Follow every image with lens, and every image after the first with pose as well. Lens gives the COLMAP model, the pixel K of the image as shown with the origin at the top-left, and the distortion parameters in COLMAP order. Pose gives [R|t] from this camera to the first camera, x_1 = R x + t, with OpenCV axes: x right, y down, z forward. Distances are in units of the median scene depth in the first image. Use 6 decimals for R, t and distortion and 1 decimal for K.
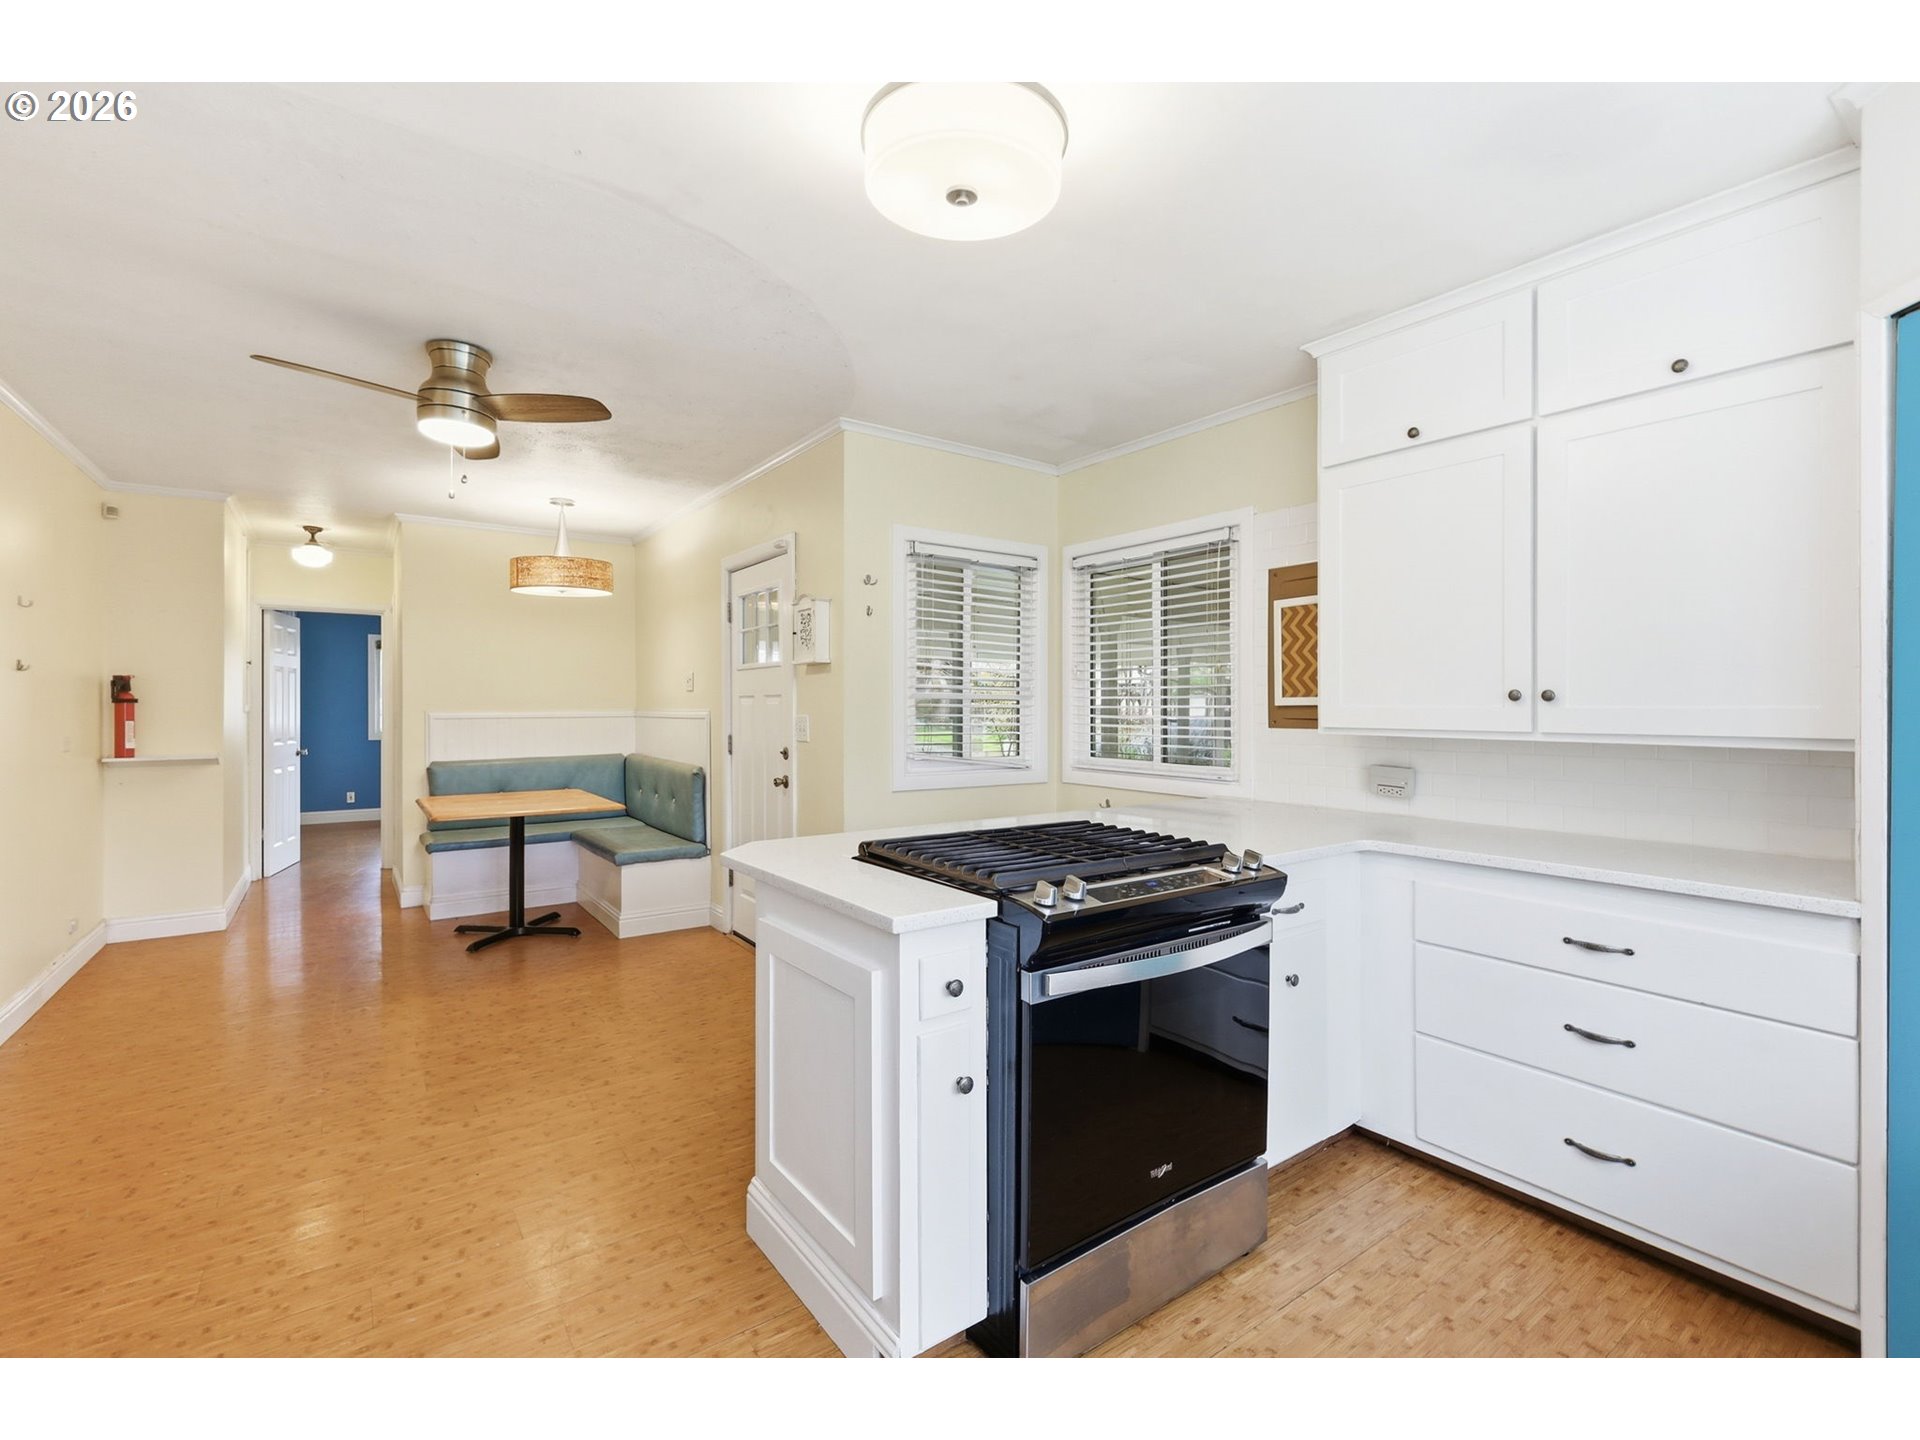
lens RADIAL K [[843.7, 0, 964.4], [0, 843.7, 716.2], [0, 0, 1]] dist [0.007143, -0.002294]
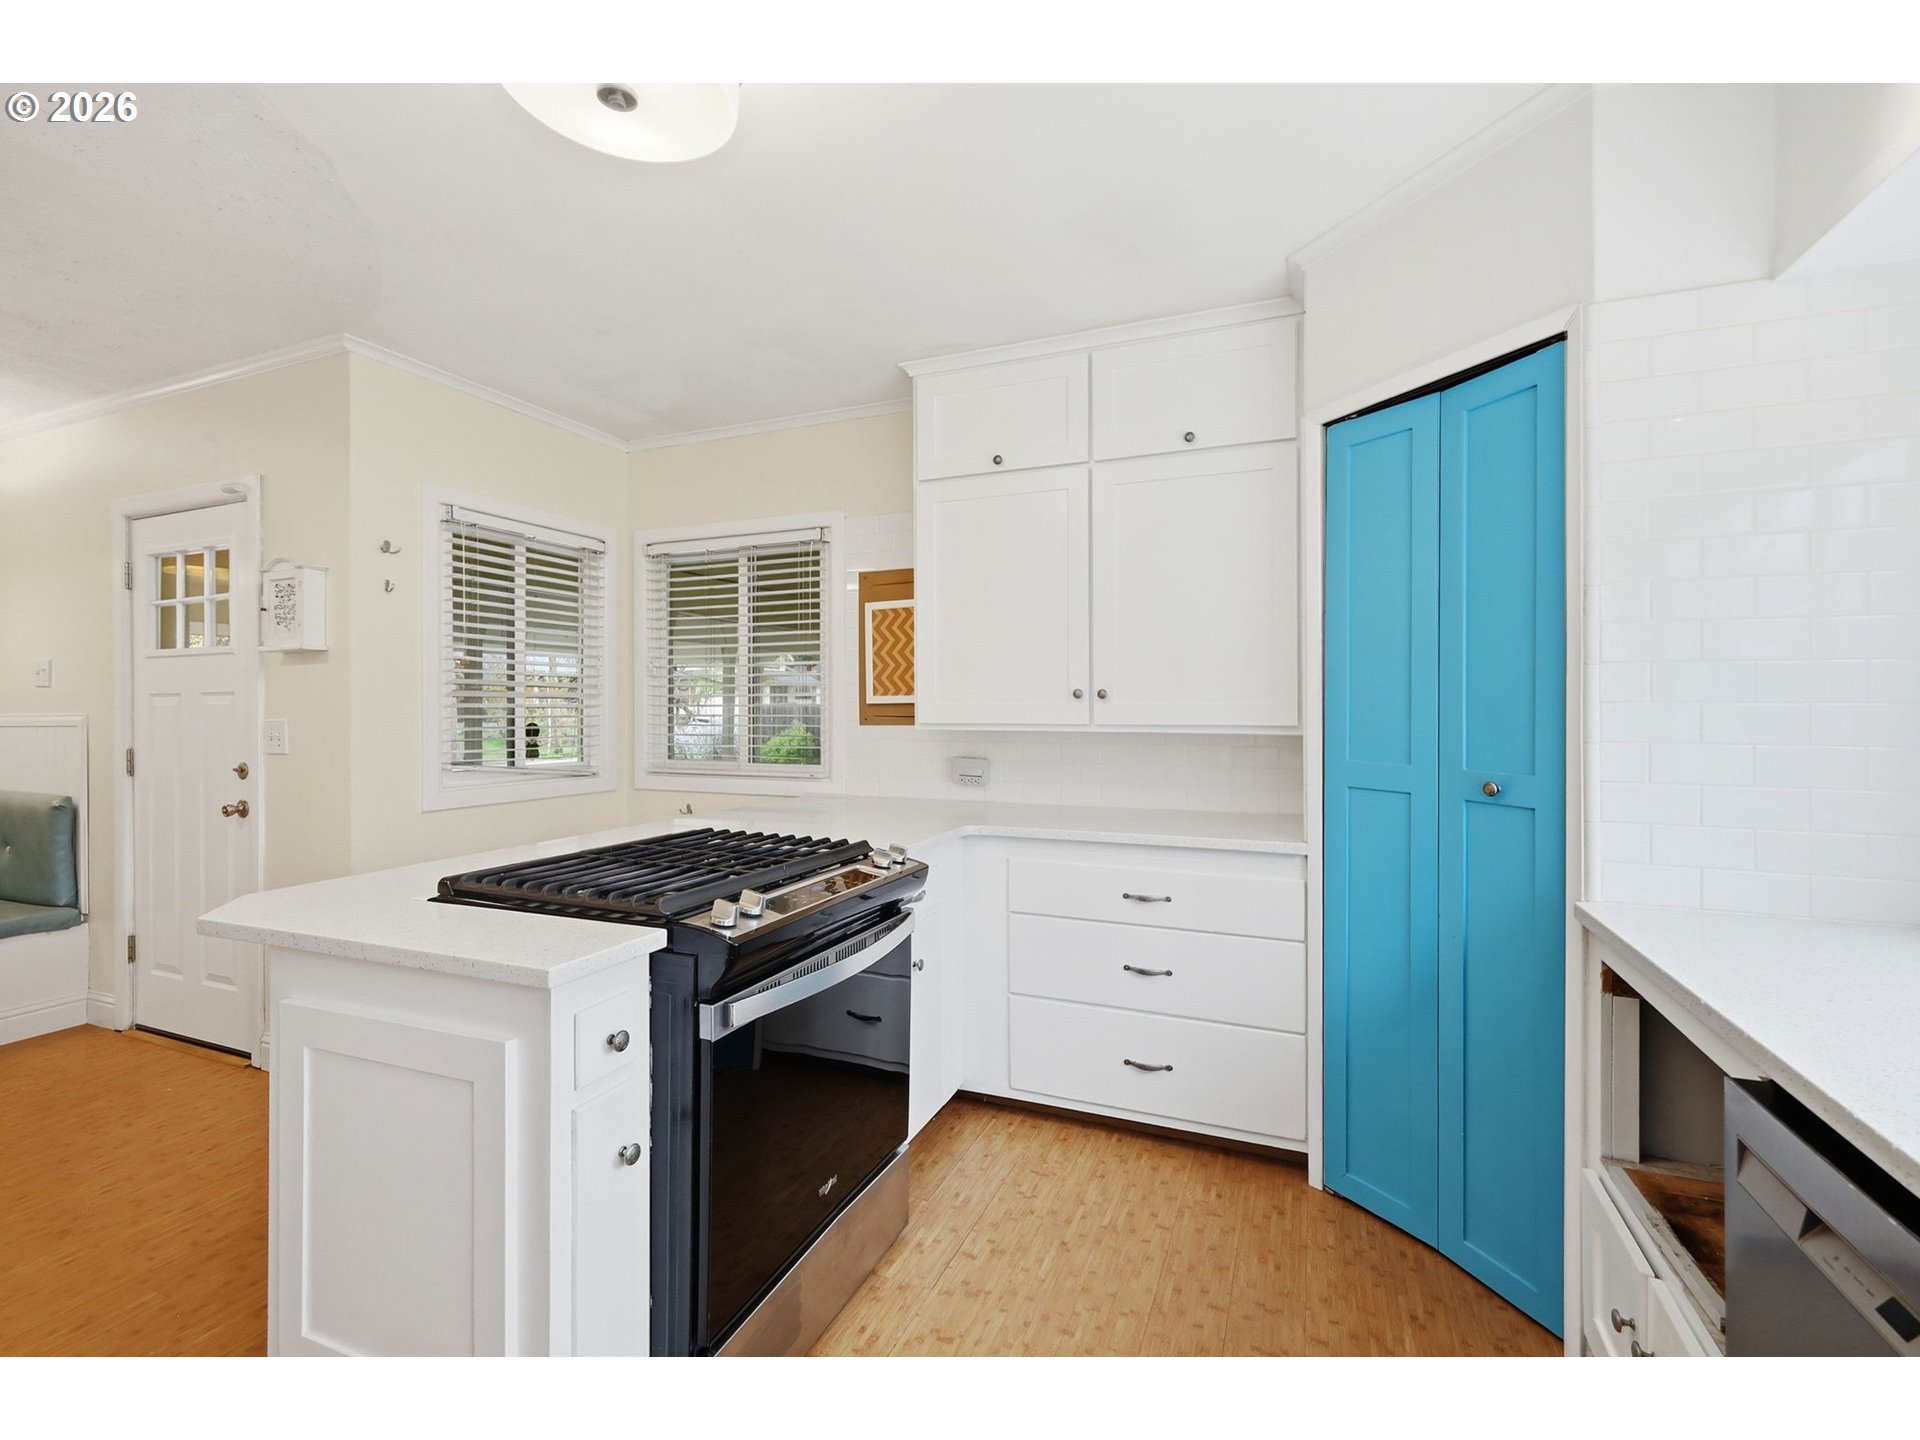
lens RADIAL K [[843.7, 0, 953.9], [0, 843.7, 710.8], [0, 0, 1]] dist [0.007143, -0.002294]
pose [[0.859218, -0.006773, 0.511565, -0.108739], [0.010499, 0.999935, -0.004395, 0.002282], [-0.511502, 0.009148, 0.859233, 0.079767]]
